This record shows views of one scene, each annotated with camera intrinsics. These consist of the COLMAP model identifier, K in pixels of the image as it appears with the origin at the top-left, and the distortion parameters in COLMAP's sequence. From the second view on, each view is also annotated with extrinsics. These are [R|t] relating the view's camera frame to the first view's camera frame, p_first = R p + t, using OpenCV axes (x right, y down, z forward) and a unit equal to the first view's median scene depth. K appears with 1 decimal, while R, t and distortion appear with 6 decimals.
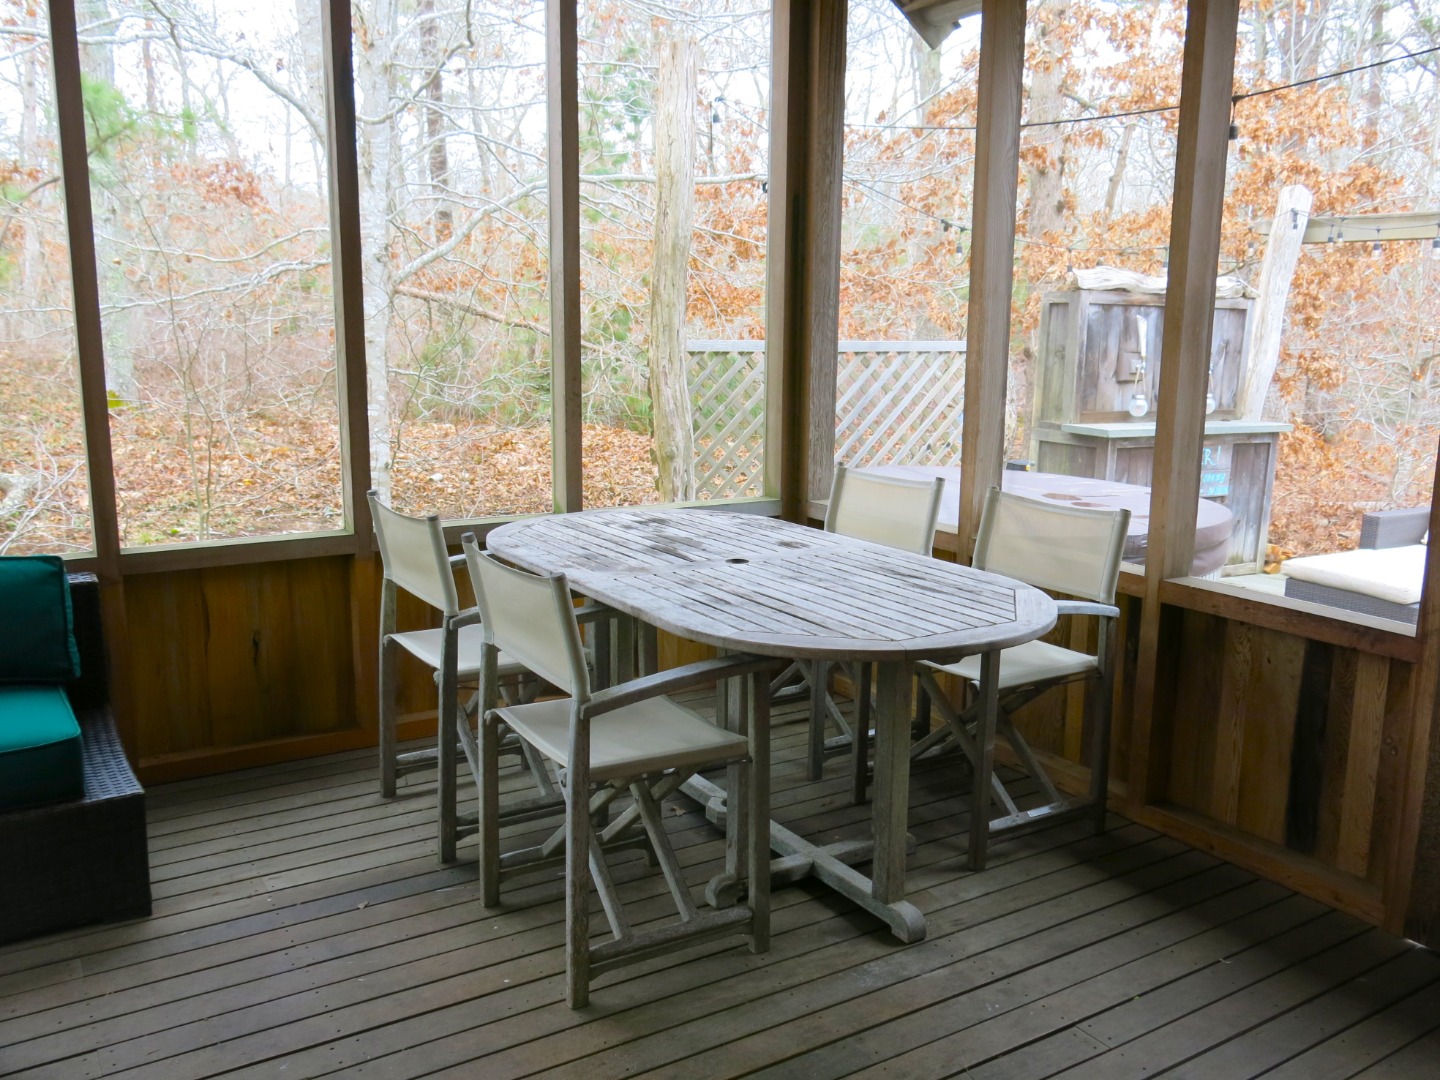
lens RADIAL K [[1213.0, 0, 720.0], [0, 1213.0, 540.0], [0, 0, 1]] dist [-0.012272, -0.000712]
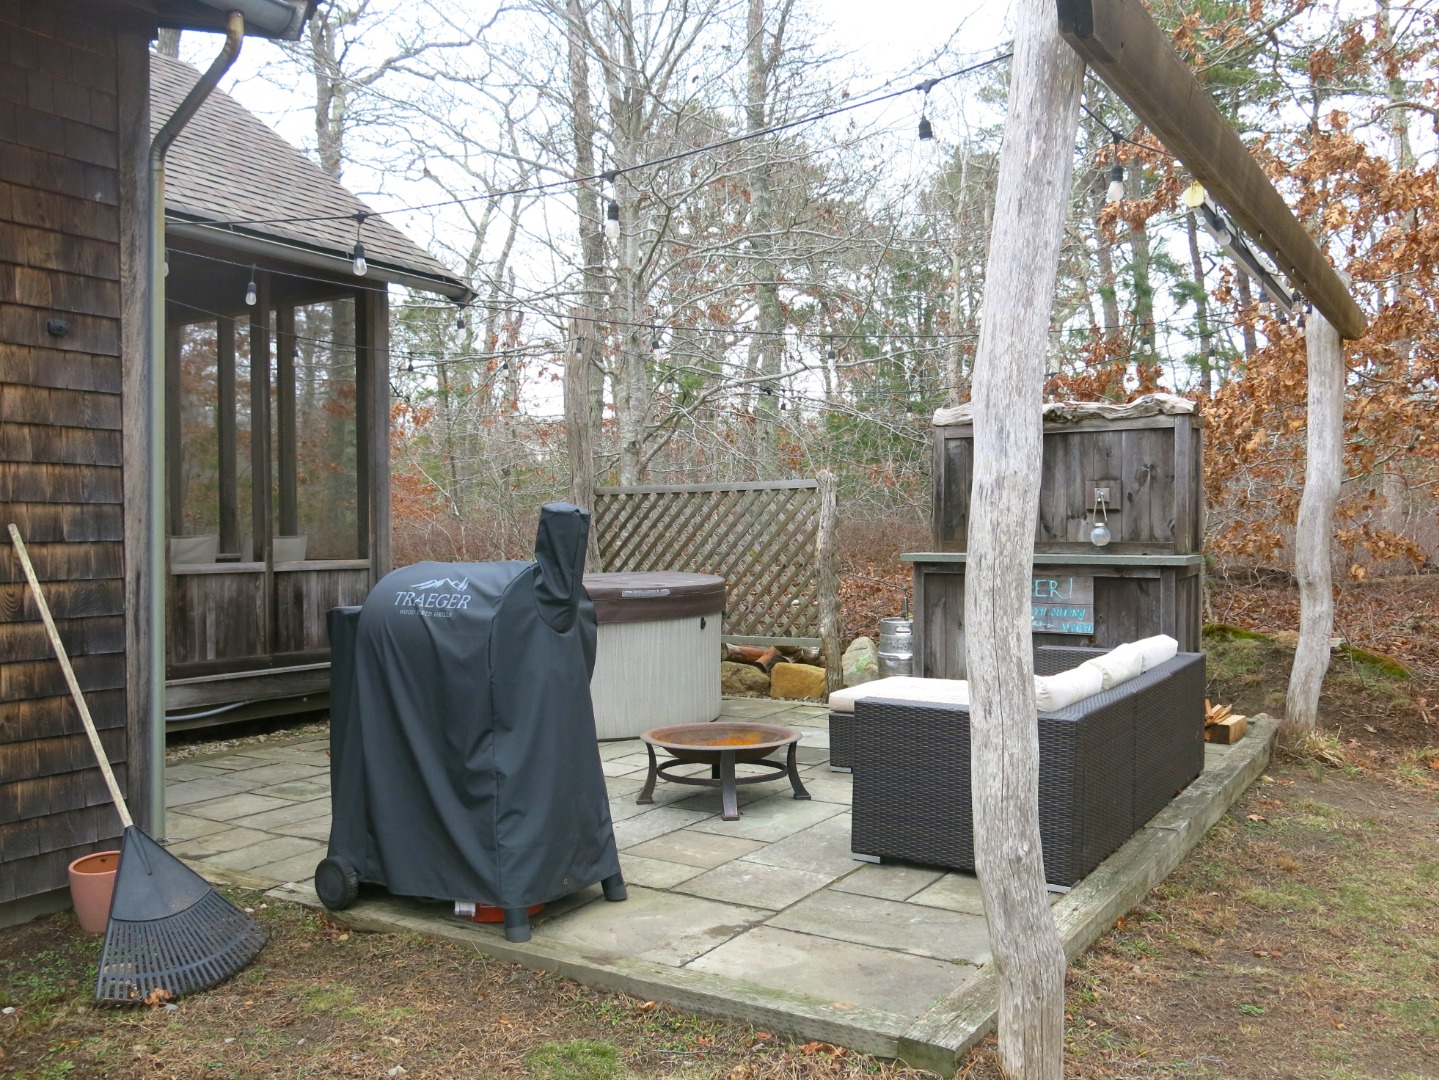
lens RADIAL K [[1212.2, 0, 719.5], [0, 1212.2, 540.0], [0, 0, 1]] dist [-0.012272, -0.000712]
pose [[0.446635, -0.014193, -0.894604, 1.093652], [-0.141253, 0.986216, -0.086167, 0.009841], [0.883496, 0.164850, 0.438474, 0.356034]]
